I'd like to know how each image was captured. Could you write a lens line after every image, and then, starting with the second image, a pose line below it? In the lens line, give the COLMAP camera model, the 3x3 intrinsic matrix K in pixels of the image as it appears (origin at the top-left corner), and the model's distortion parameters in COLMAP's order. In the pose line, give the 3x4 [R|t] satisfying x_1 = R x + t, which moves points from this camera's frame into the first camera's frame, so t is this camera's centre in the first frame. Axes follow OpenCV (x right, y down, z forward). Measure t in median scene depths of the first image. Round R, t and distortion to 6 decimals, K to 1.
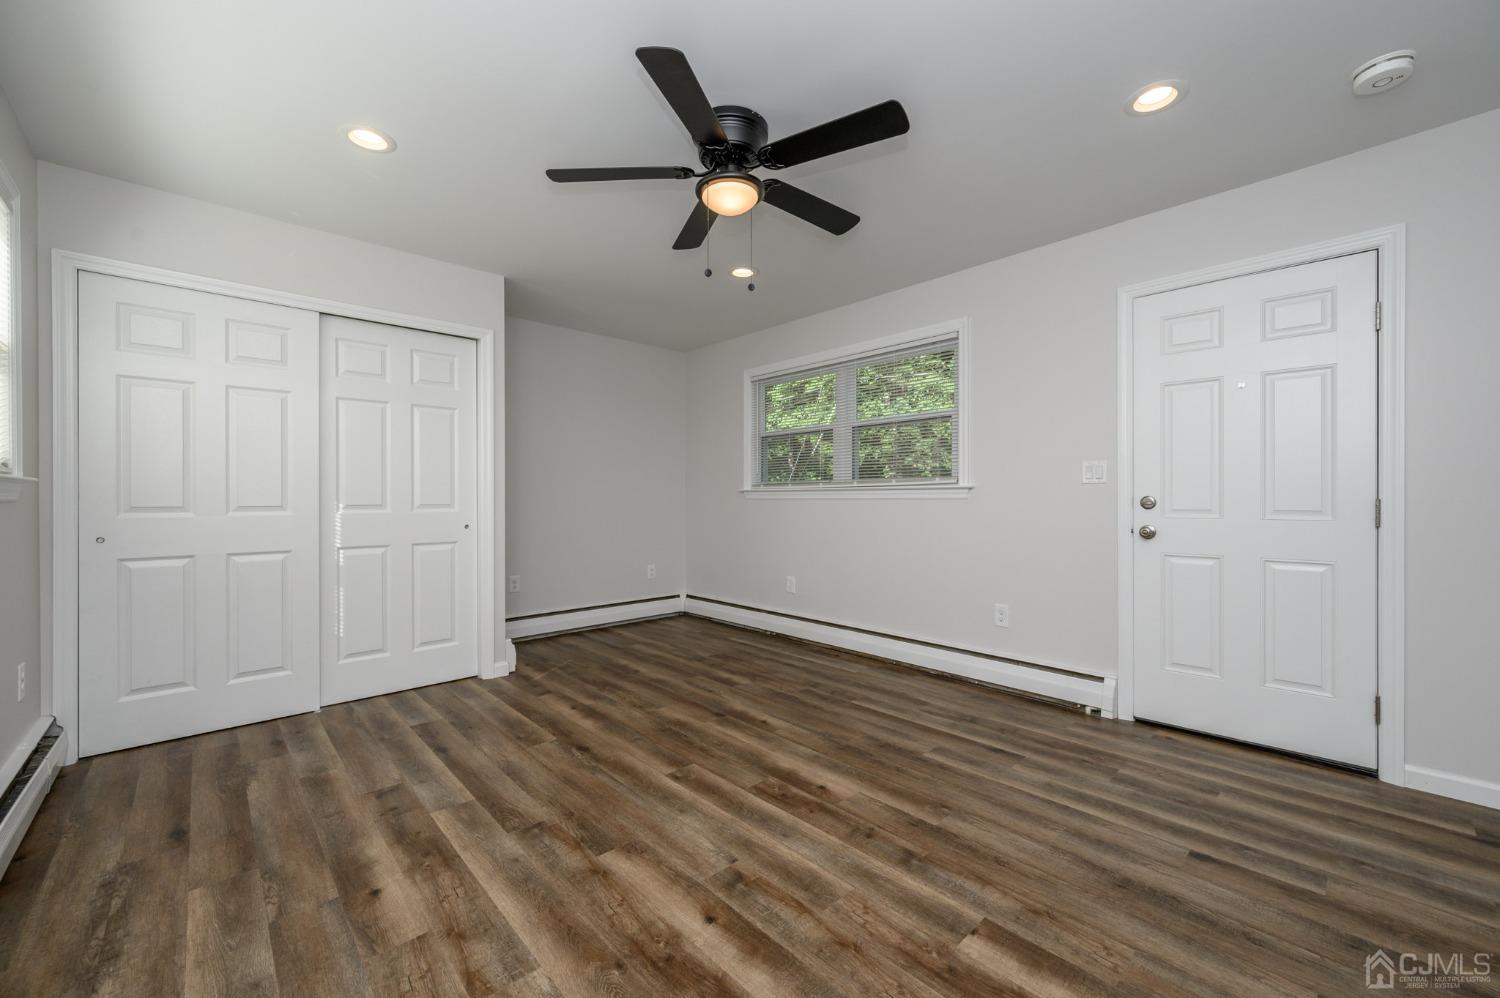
lens RADIAL K [[589.6, 0, 753.0], [0, 589.6, 495.7], [0, 0, 1]] dist [-0.001173, 0.000389]
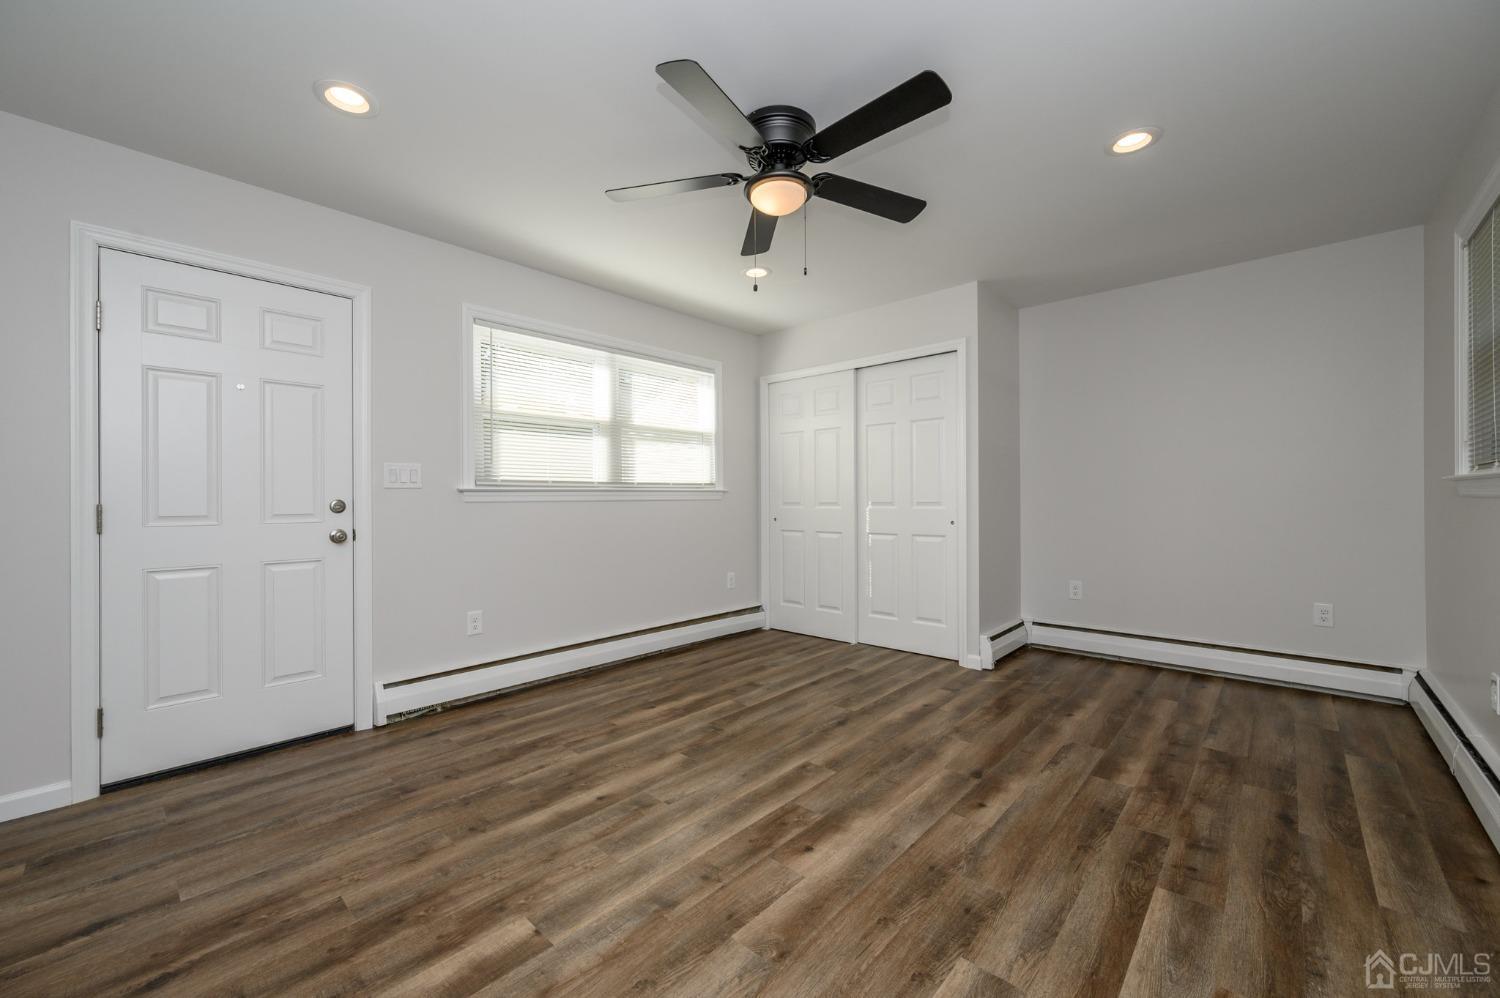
lens RADIAL K [[589.6, 0, 750.5], [0, 589.6, 498.8], [0, 0, 1]] dist [-0.001173, 0.000389]
pose [[0.083765, 0.004215, -0.996477, 0.934947], [0.009387, 0.999943, 0.005019, -0.002927], [0.996441, -0.009775, 0.083721, 0.853913]]
